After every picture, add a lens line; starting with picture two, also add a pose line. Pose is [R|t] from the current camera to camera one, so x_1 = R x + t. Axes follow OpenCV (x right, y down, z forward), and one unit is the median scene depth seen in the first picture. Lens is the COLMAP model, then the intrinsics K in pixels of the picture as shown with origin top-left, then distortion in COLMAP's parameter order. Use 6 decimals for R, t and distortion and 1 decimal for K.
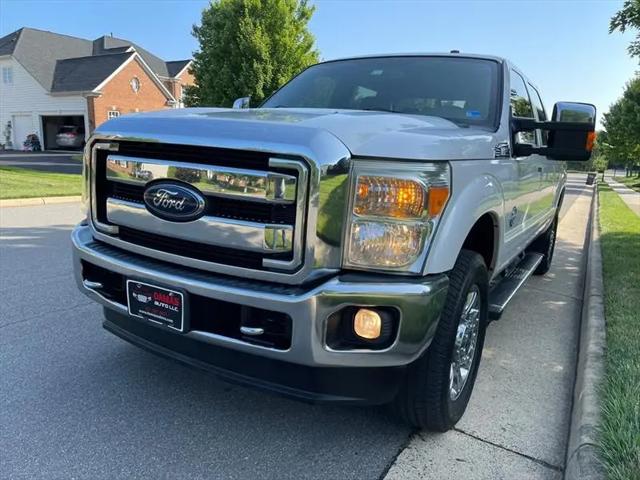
lens RADIAL K [[498.5, 0, 324.9], [0, 498.5, 238.0], [0, 0, 1]] dist [0.075984, -0.113239]
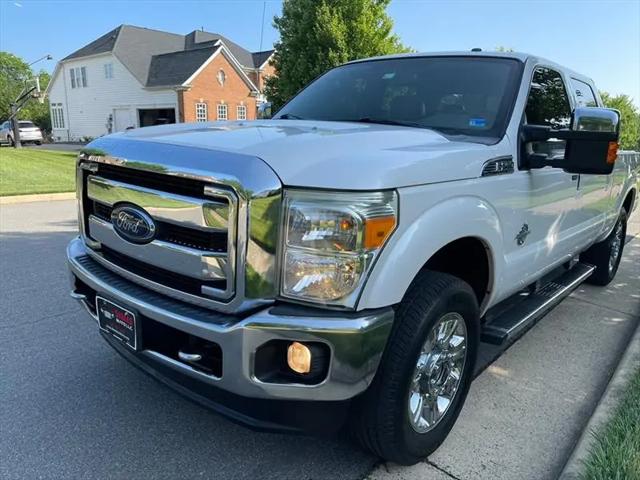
lens RADIAL K [[498.6, 0, 319.1], [0, 498.6, 244.7], [0, 0, 1]] dist [0.073320, -0.104870]
pose [[0.983464, 0.027581, -0.178989, 0.170910], [-0.020557, 0.998949, 0.040977, -0.052017], [0.179931, -0.036620, 0.982997, 0.031836]]
